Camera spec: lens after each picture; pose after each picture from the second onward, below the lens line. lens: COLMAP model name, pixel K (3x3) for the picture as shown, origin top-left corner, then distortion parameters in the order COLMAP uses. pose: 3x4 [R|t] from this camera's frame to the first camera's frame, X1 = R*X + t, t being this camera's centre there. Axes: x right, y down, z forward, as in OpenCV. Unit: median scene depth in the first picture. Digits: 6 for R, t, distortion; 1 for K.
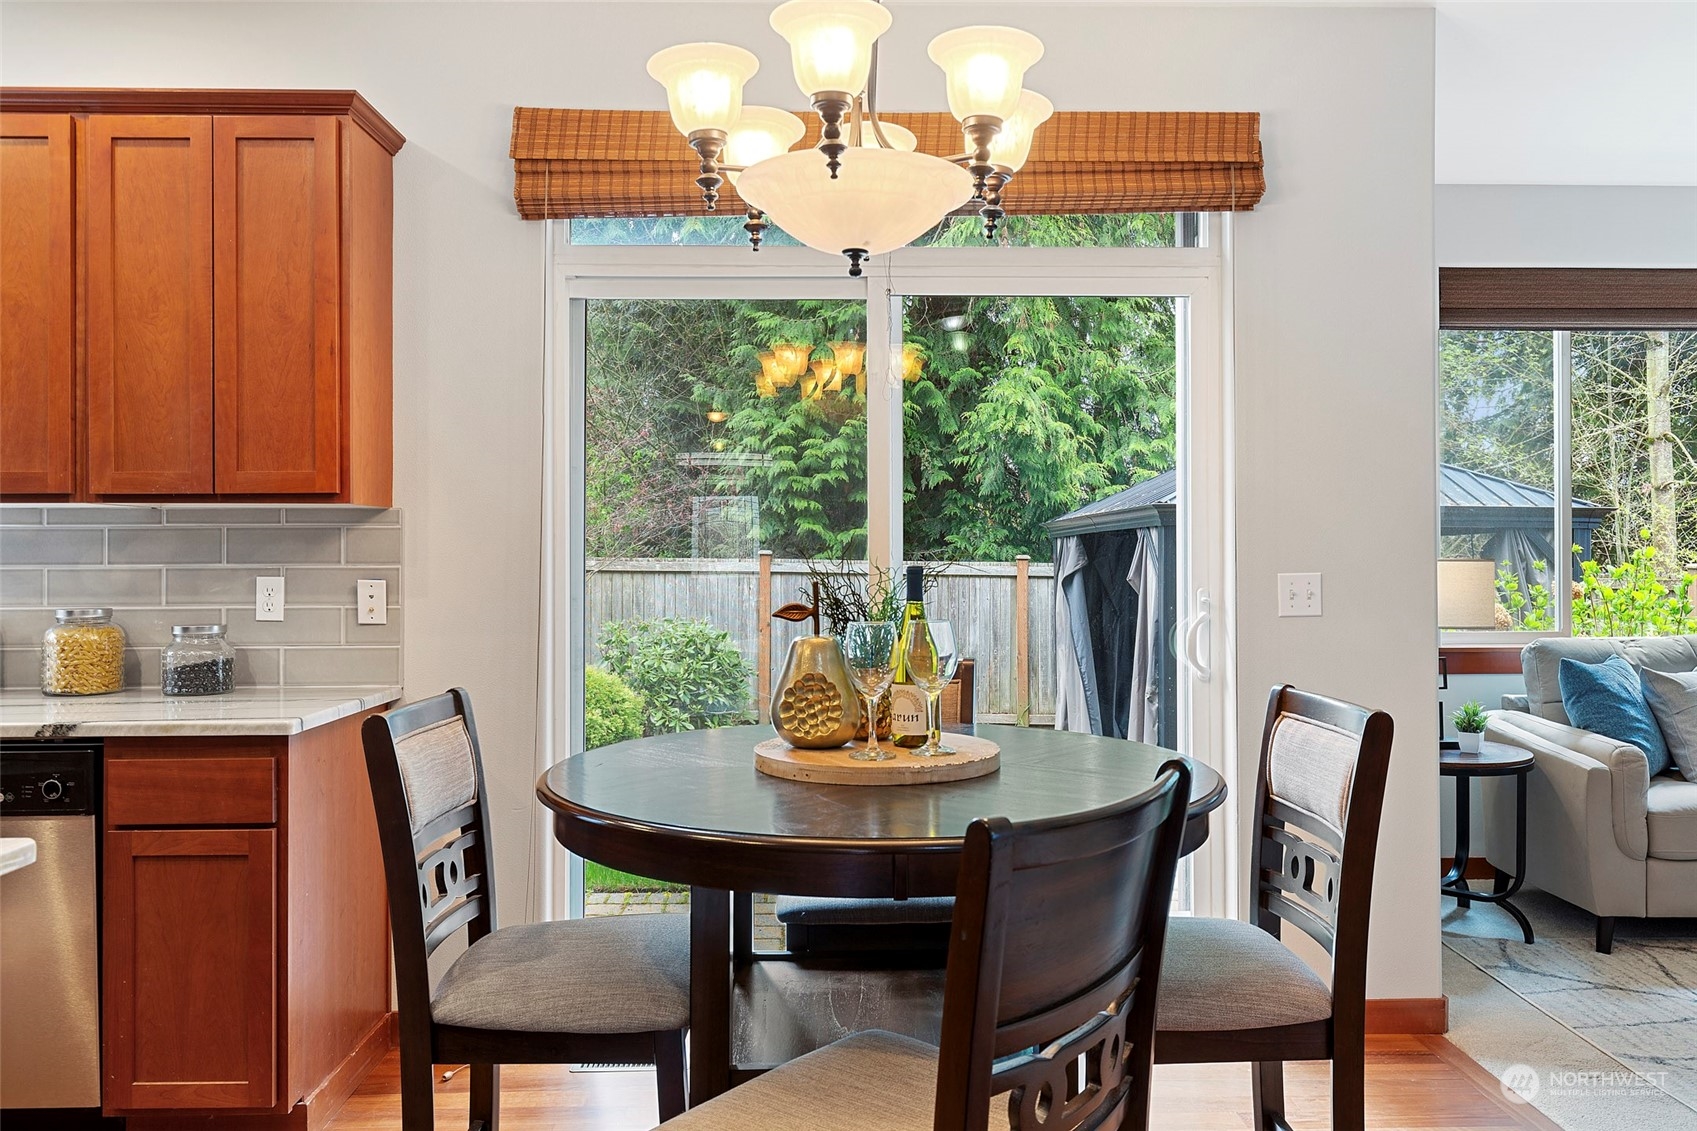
lens RADIAL K [[1237.5, 0, 852.5], [0, 1237.5, 548.7], [0, 0, 1]] dist [-0.000695, 0.004993]
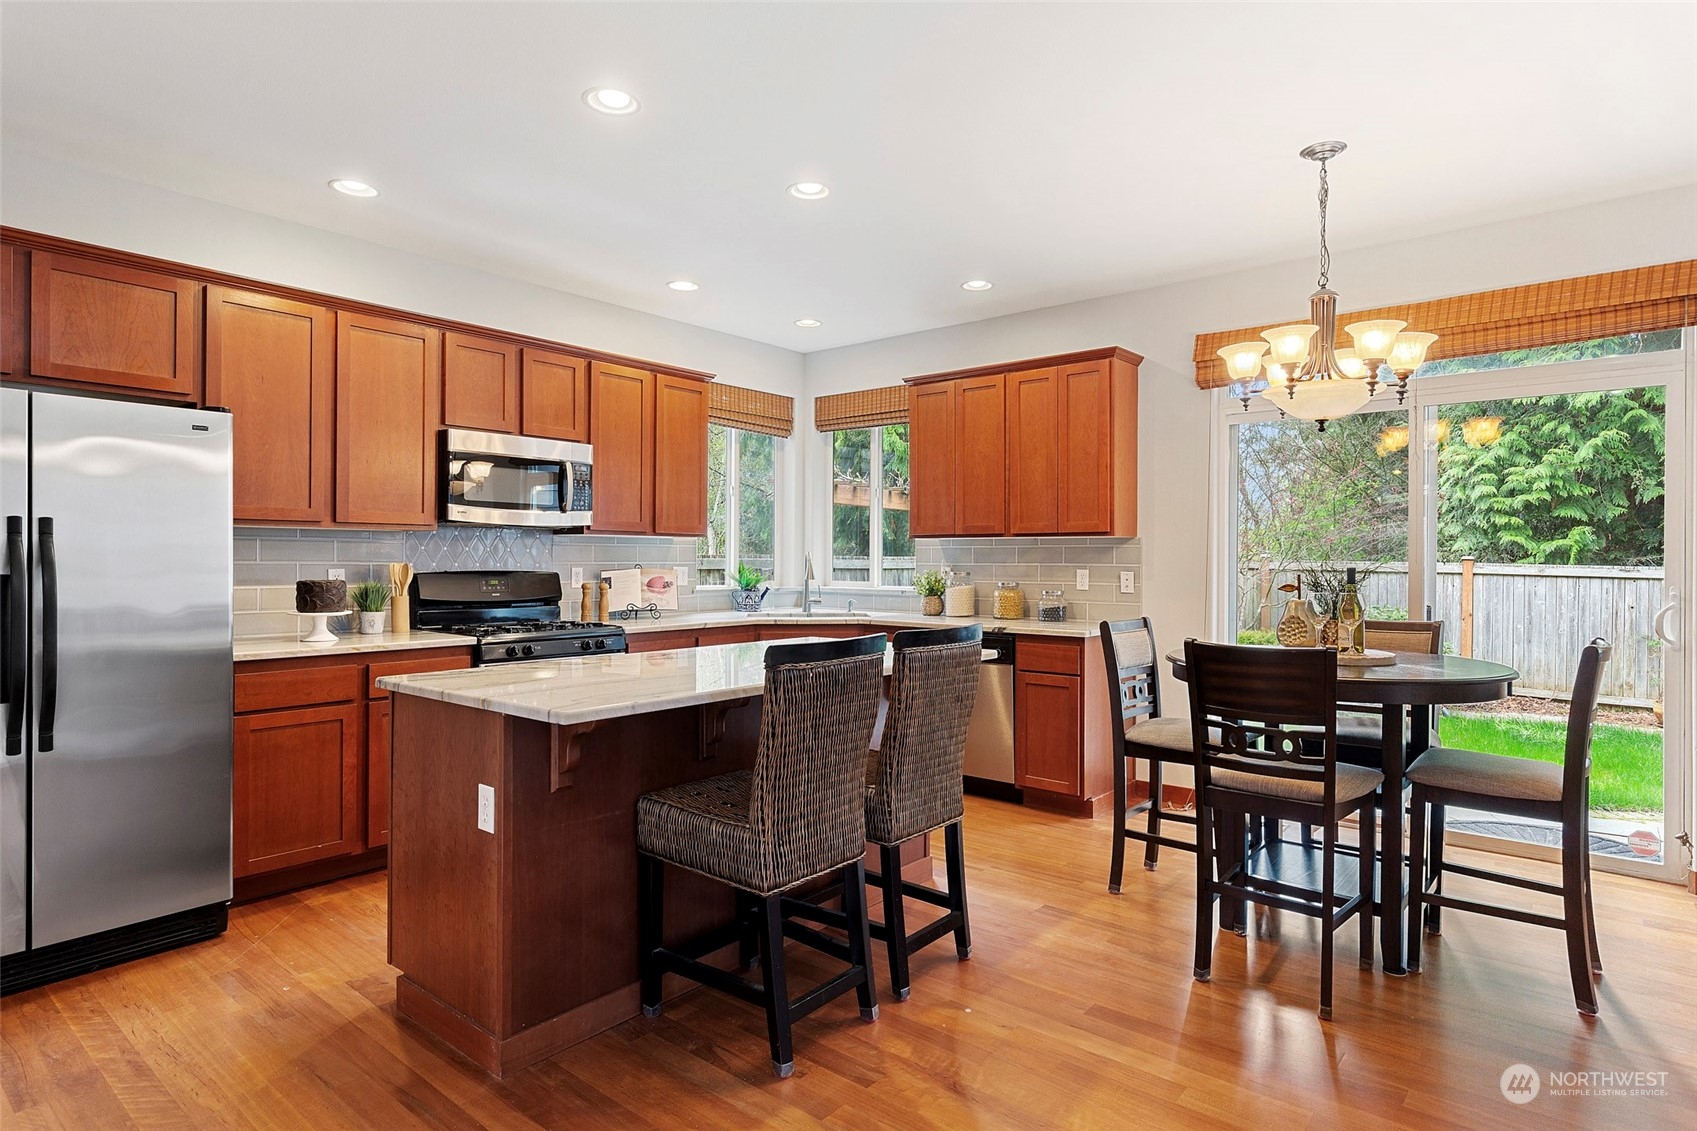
lens RADIAL K [[884.9, 0, 848.8], [0, 884.9, 557.7], [0, 0, 1]] dist [0.001501, -0.001018]
pose [[0.745521, 0.004152, -0.666470, 0.271425], [-0.001360, 0.999988, 0.004708, -0.005273], [0.666481, -0.002604, 0.745517, -0.451847]]
